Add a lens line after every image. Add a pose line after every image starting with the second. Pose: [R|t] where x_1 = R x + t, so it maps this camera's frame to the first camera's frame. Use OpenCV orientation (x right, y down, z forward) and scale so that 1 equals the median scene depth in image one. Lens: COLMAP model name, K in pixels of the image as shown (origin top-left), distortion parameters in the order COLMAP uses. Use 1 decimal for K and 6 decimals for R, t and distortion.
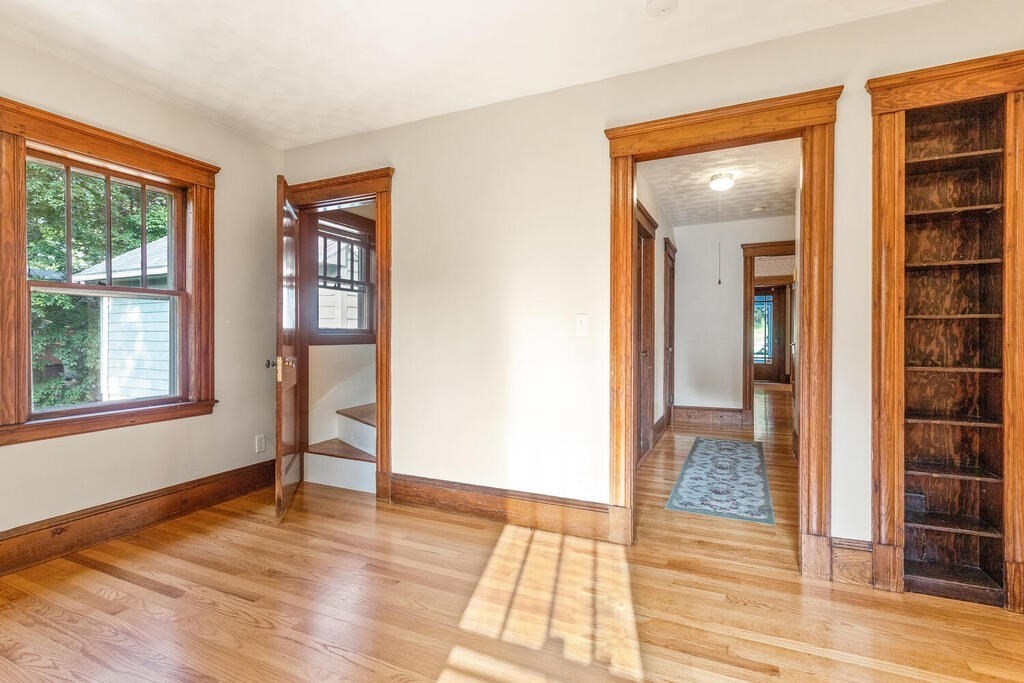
lens RADIAL K [[484.1, 0, 511.5], [0, 484.1, 336.3], [0, 0, 1]] dist [-0.000550, -0.000202]
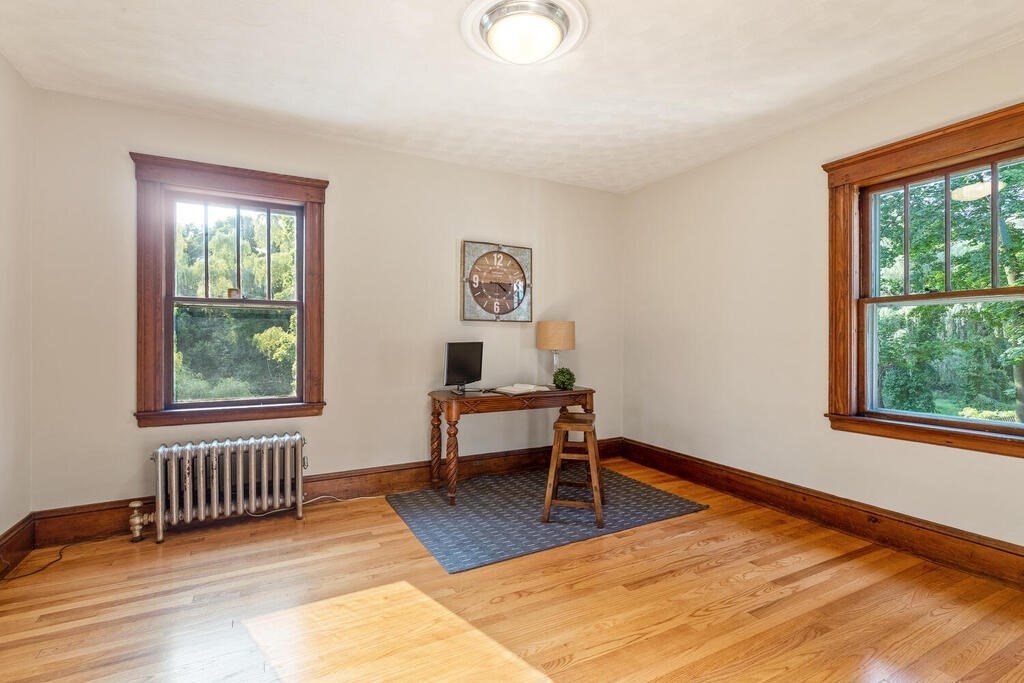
lens RADIAL K [[484.1, 0, 511.5], [0, 484.1, 336.3], [0, 0, 1]] dist [-0.000550, -0.000202]
pose [[-0.602477, -0.005286, -0.798118, 0.499928], [-0.004462, 0.999985, -0.003254, -0.014965], [0.798123, 0.001601, -0.602492, 1.074110]]
